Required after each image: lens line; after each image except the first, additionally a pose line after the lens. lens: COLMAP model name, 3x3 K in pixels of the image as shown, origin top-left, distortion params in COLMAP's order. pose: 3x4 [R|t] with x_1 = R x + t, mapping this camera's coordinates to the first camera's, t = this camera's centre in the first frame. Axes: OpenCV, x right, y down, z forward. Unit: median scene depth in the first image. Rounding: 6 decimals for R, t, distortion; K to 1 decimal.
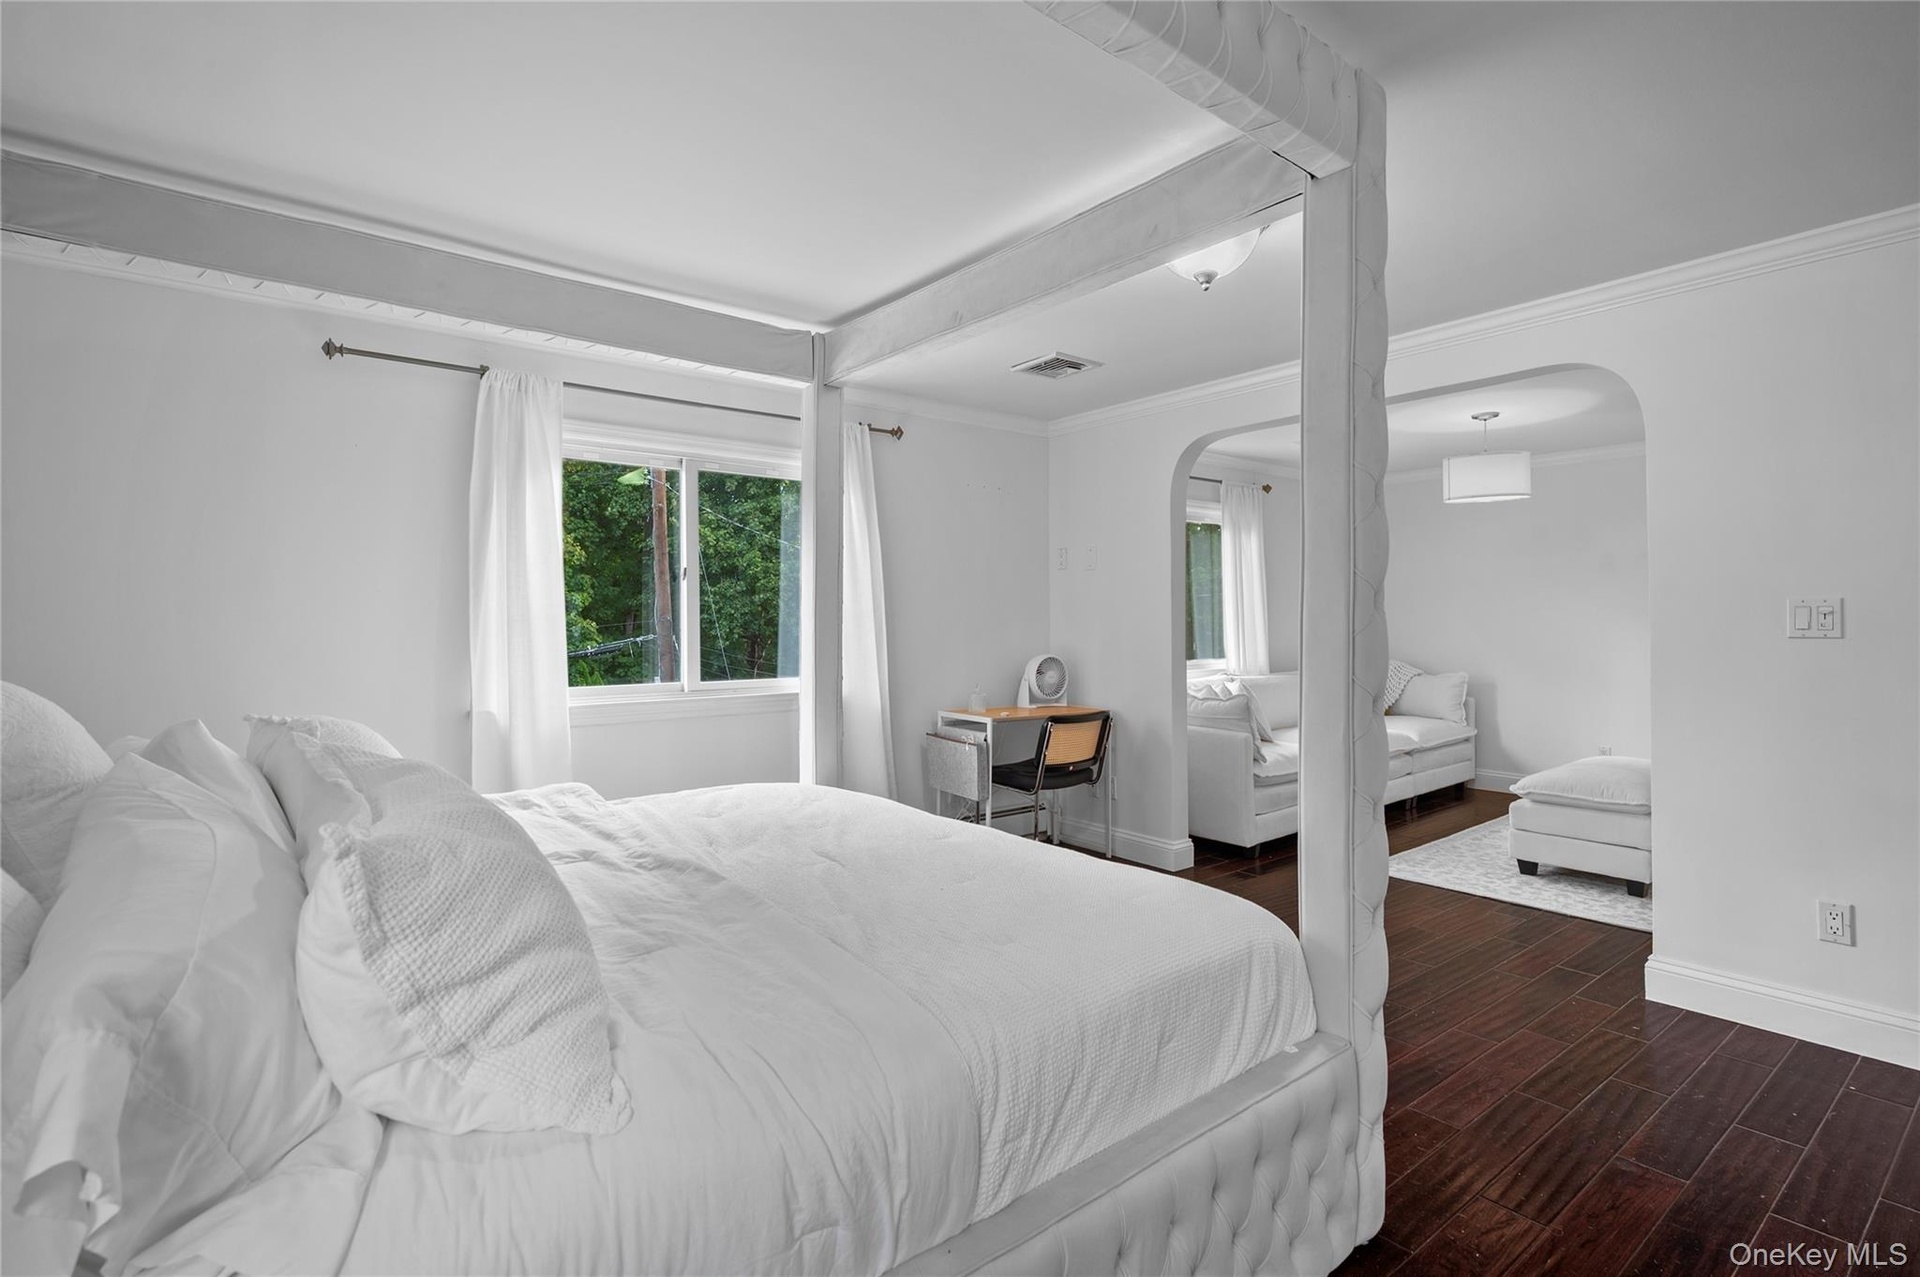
lens RADIAL K [[911.3, 0, 960.0], [0, 911.3, 638.5], [0, 0, 1]] dist [0.000351, -0.000130]
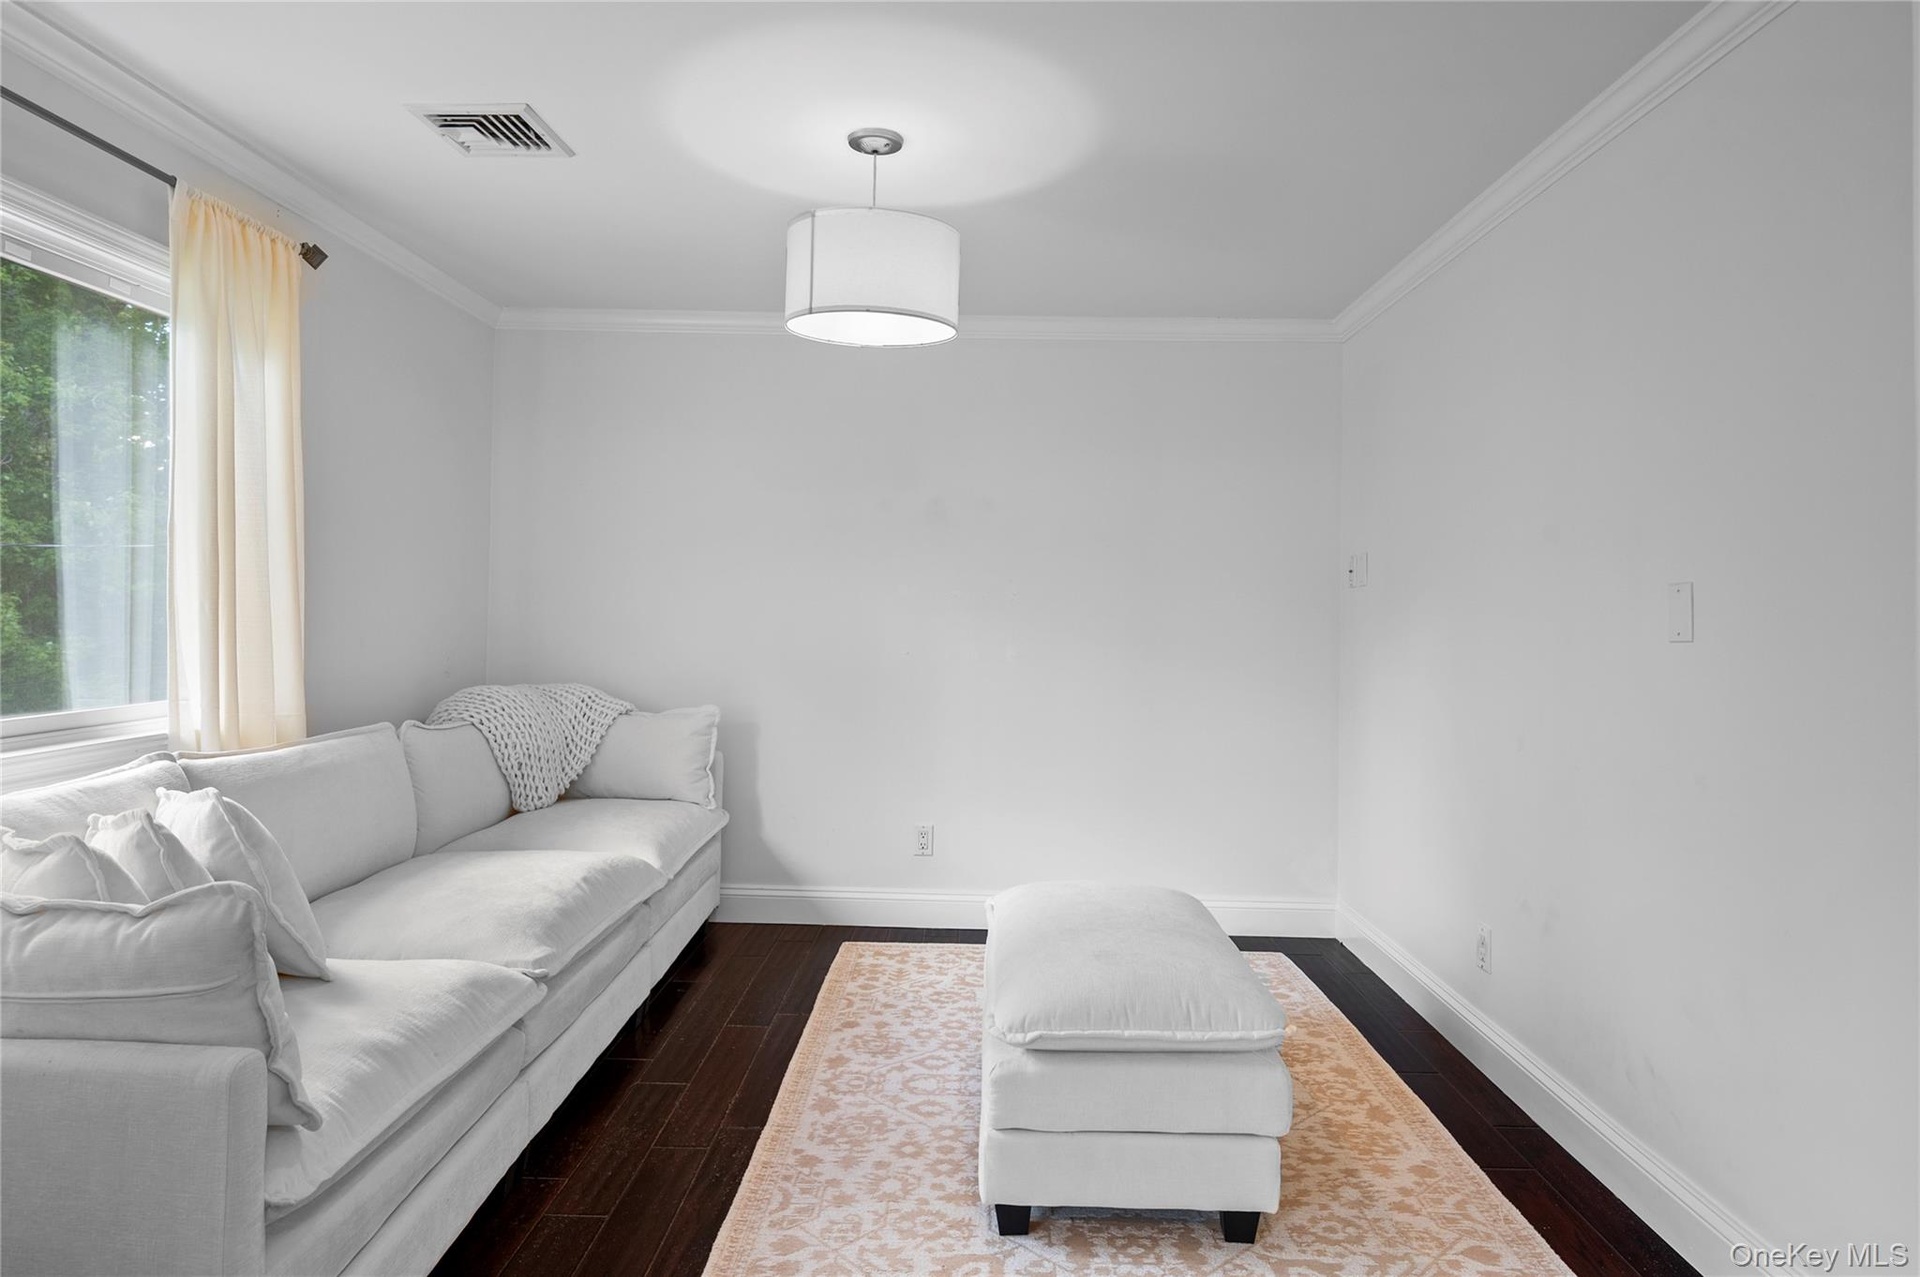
lens RADIAL K [[1084.1, 0, 947.6], [0, 1084.1, 581.9], [0, 0, 1]] dist [0.004775, 0.000145]
pose [[0.628978, 0.037588, 0.776514, 0.163939], [-0.005487, 0.999020, -0.043915, -0.007760], [-0.777403, 0.023361, 0.628568, 0.539097]]
